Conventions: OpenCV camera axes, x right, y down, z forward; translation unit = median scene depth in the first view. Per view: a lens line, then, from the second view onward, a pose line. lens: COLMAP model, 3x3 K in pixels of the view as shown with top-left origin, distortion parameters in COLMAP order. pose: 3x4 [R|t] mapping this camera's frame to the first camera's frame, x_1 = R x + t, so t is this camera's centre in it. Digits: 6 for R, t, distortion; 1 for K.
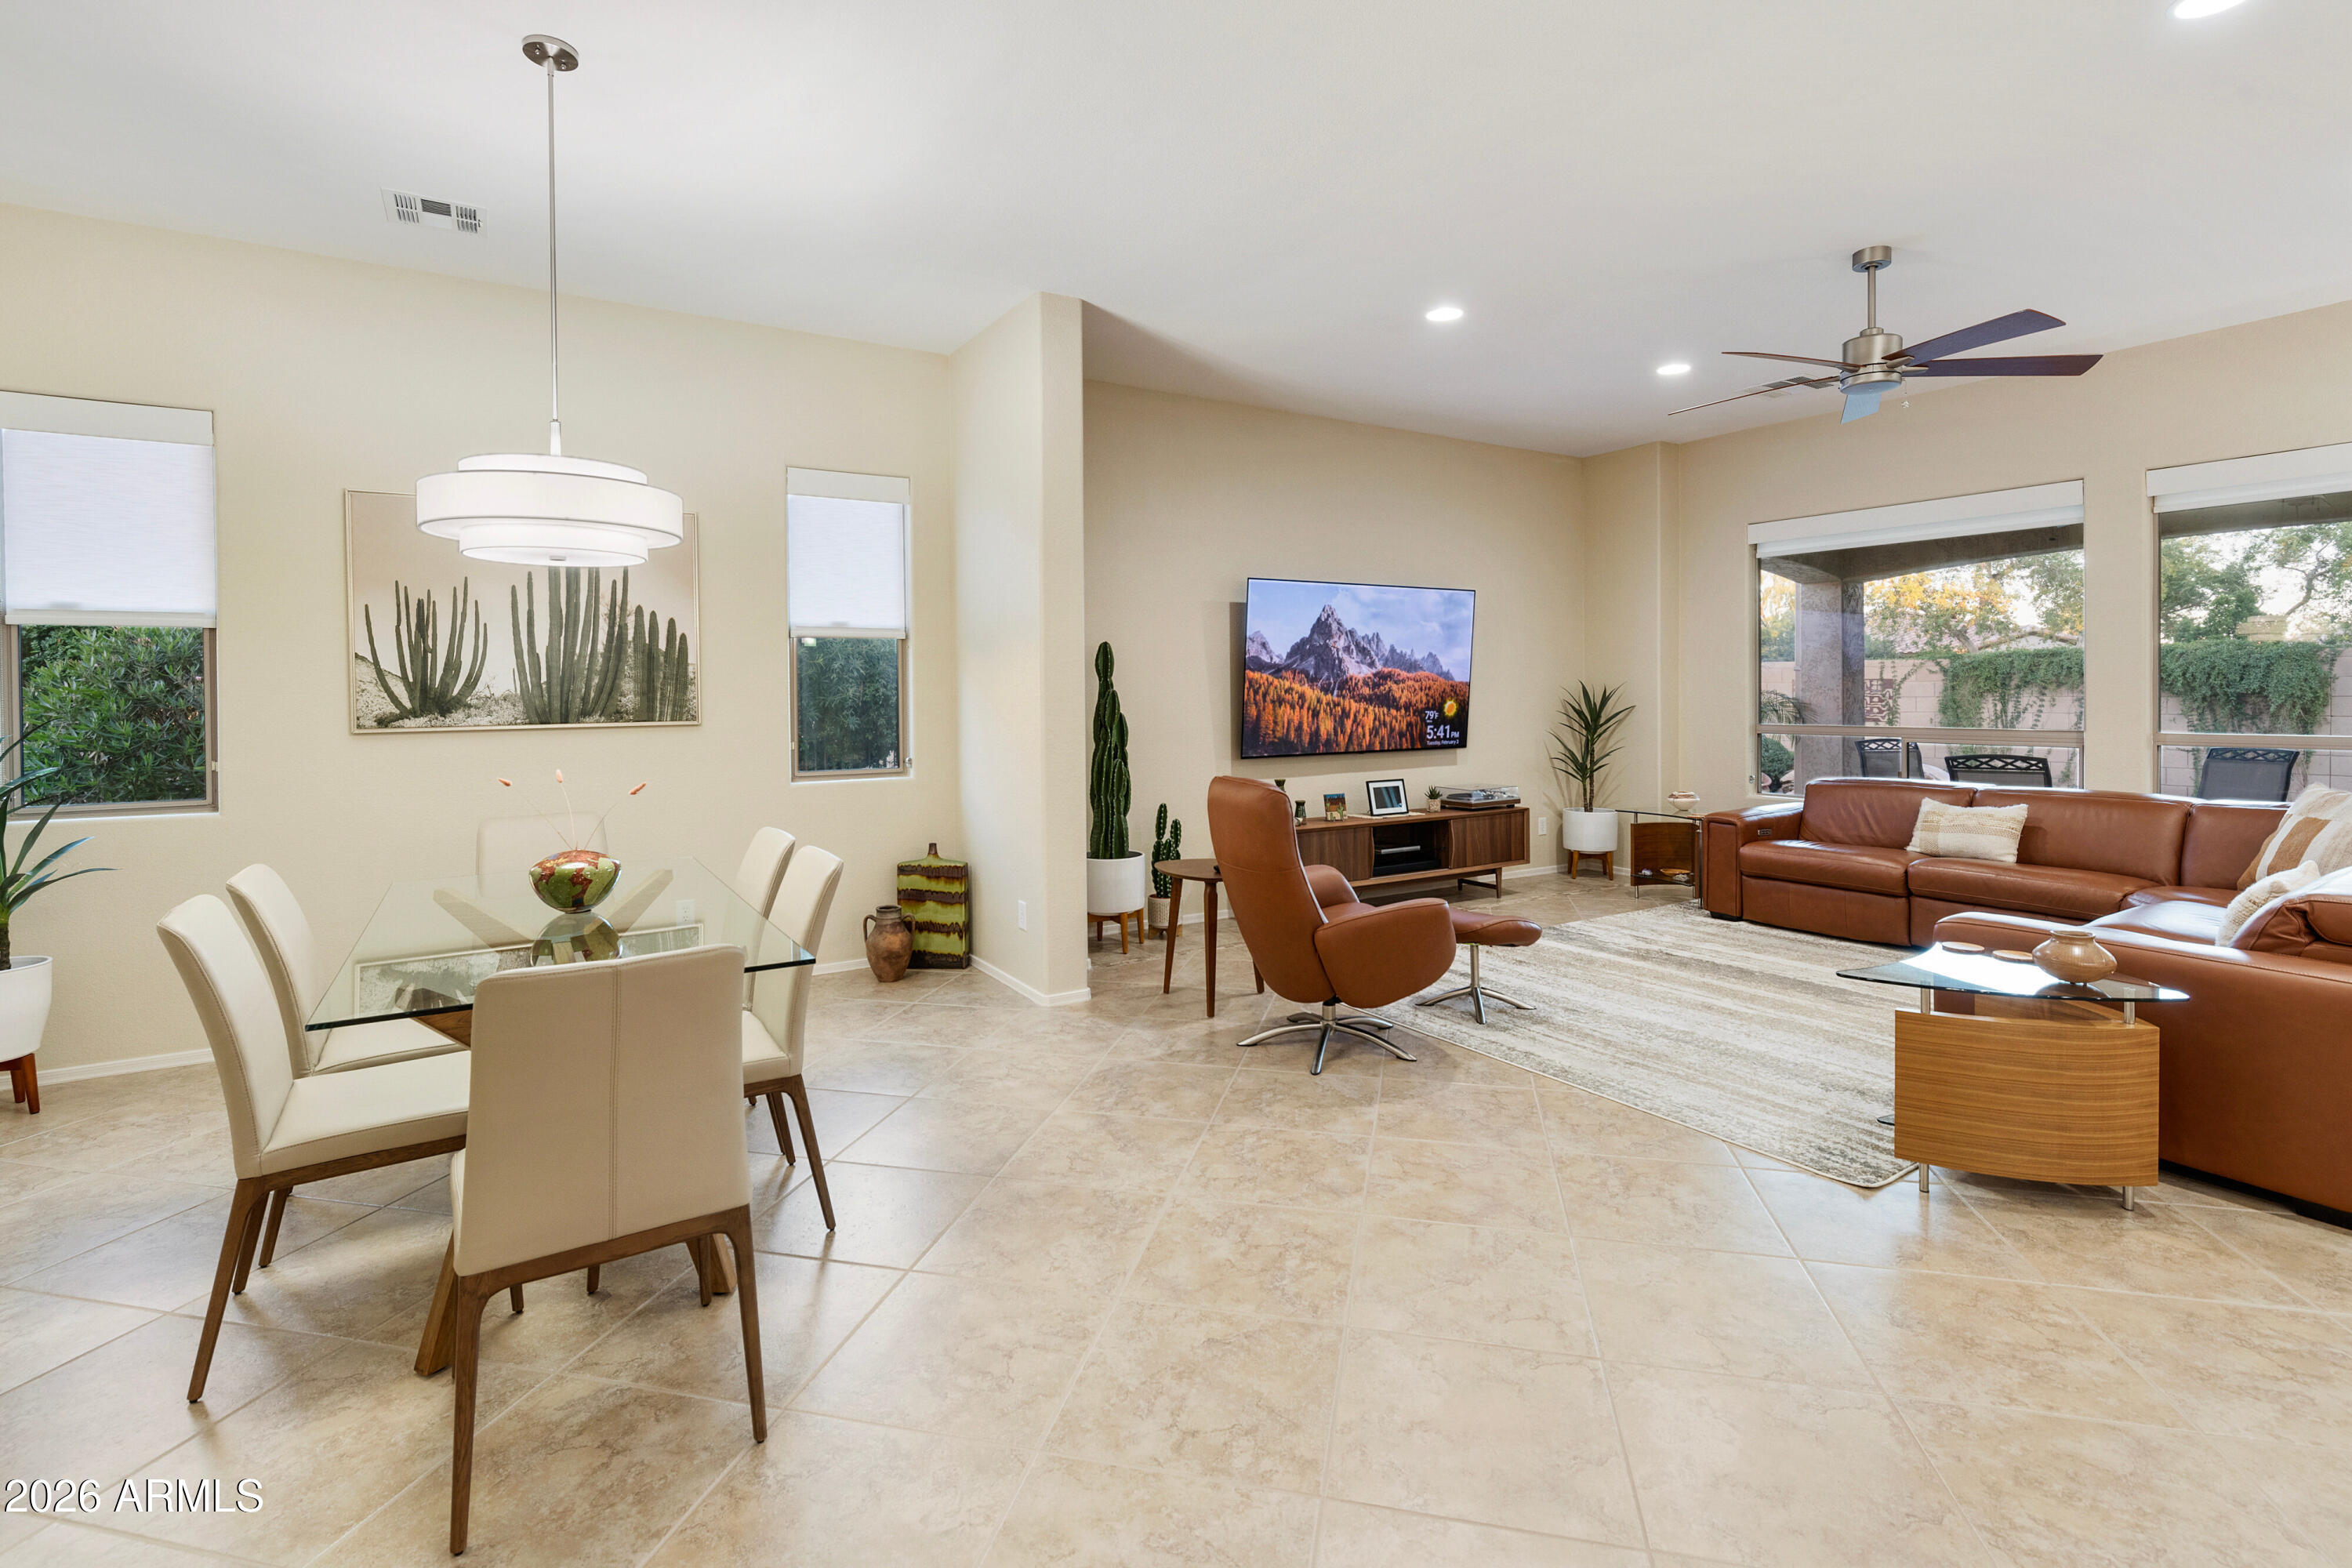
lens RADIAL K [[1078.5, 0, 1177.9], [0, 1078.5, 710.8], [0, 0, 1]] dist [0.001331, -0.000223]
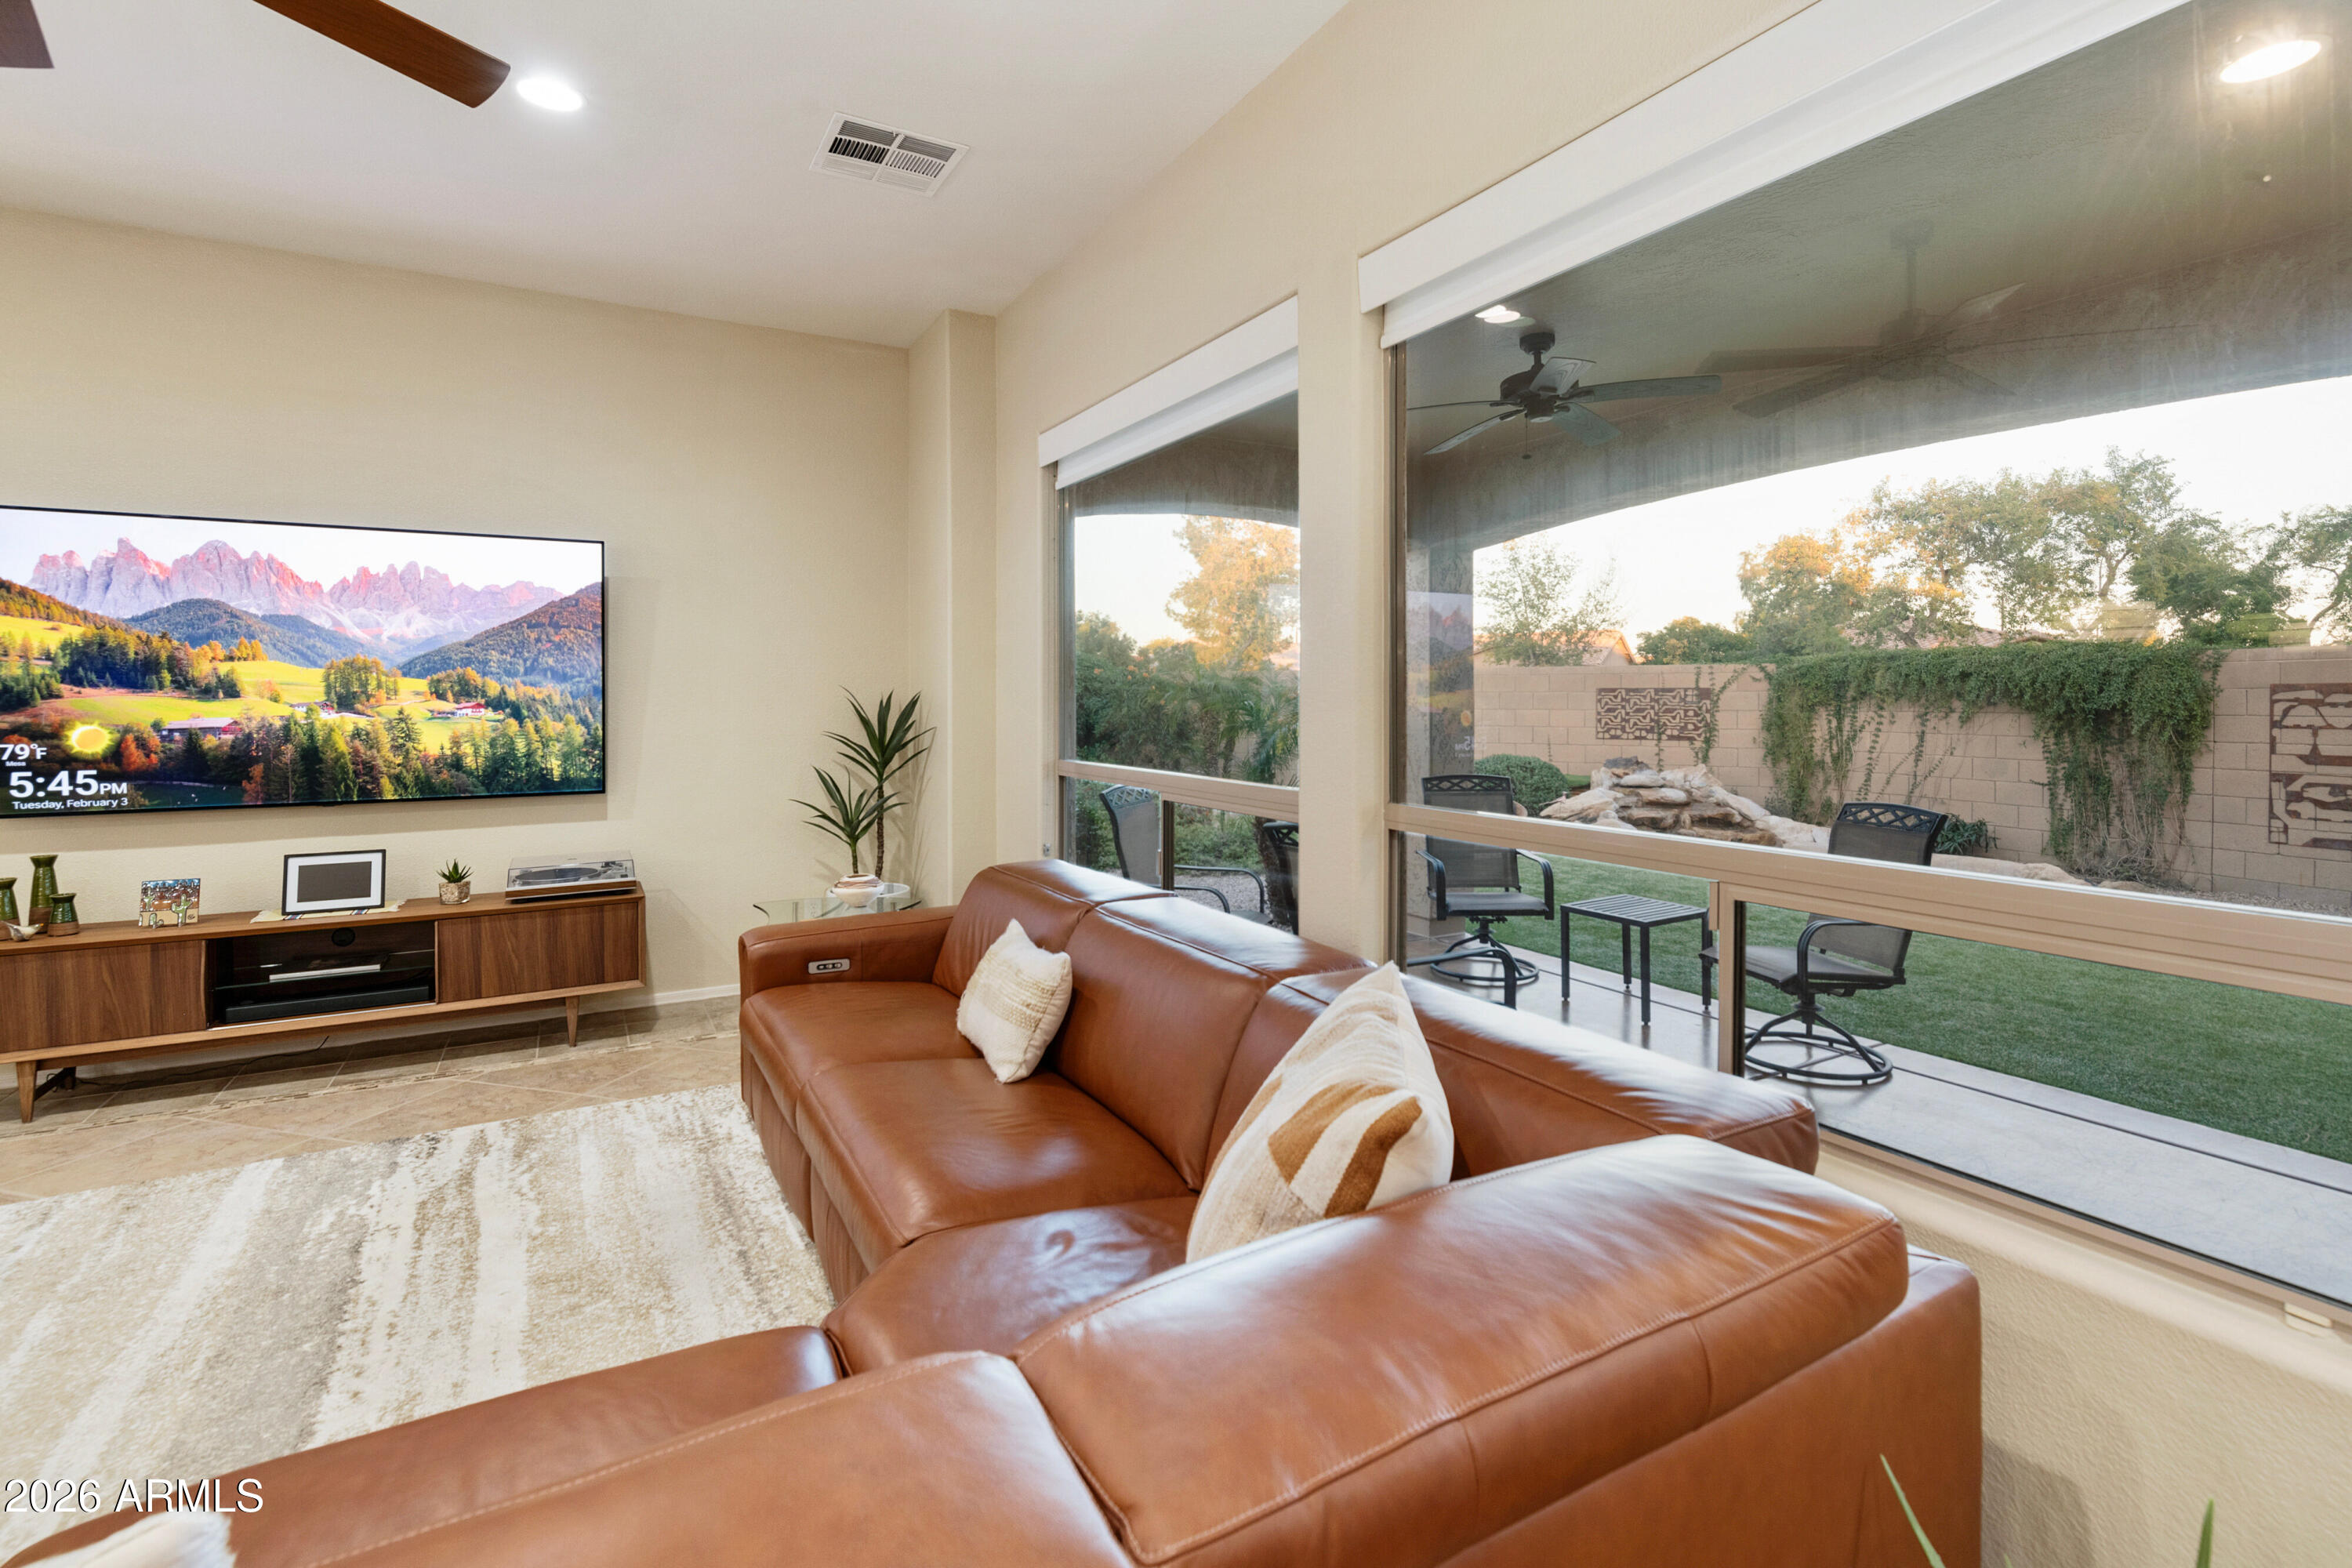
lens RADIAL K [[1078.5, 0, 1177.9], [0, 1078.5, 710.8], [0, 0, 1]] dist [0.001331, -0.000223]
pose [[0.999412, 0.006662, -0.033627, 0.784834], [-0.006796, 0.999969, -0.003881, -0.017503], [0.033600, 0.004108, 0.999427, 0.482790]]
